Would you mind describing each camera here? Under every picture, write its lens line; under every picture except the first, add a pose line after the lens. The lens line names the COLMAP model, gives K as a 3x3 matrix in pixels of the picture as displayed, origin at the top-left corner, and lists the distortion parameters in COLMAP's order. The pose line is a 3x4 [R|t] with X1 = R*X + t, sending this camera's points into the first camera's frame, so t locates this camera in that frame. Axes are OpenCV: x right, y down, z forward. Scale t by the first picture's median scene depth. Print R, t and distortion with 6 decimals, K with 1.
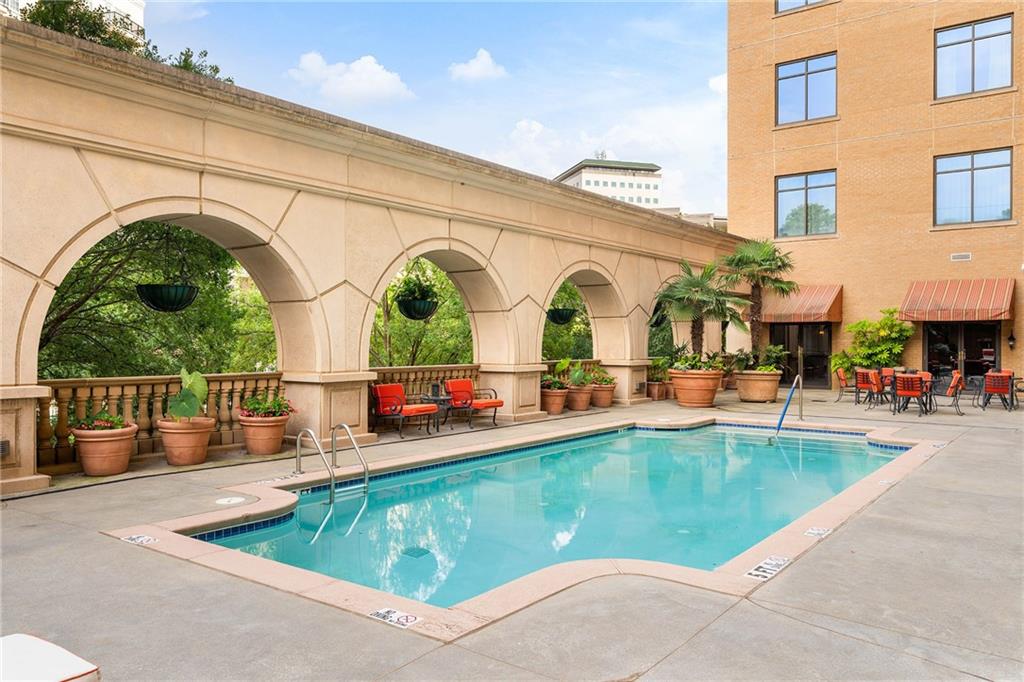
lens RADIAL K [[763.6, 0, 512.0], [0, 763.6, 341.0], [0, 0, 1]] dist [0.000261, 0.000033]
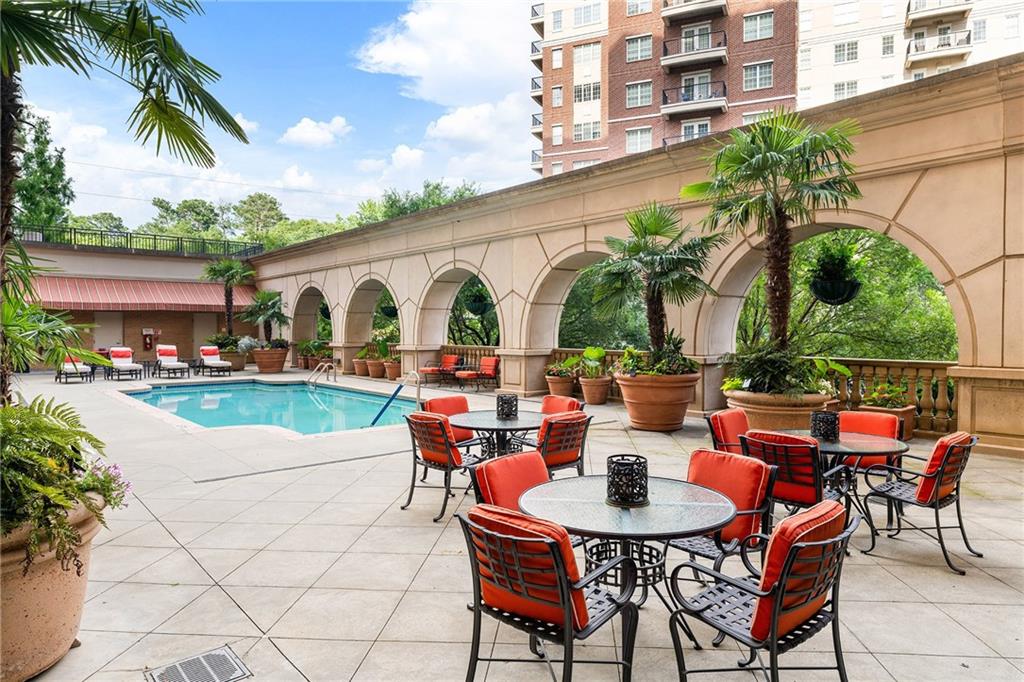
lens RADIAL K [[670.5, 0, 512.0], [0, 670.5, 341.0], [0, 0, 1]] dist [-0.000241, -0.000026]
pose [[-0.247656, 0.004109, -0.968839, 1.169938], [-0.009968, 0.999927, 0.006789, 0.012181], [0.968797, 0.011339, -0.247597, 1.446996]]
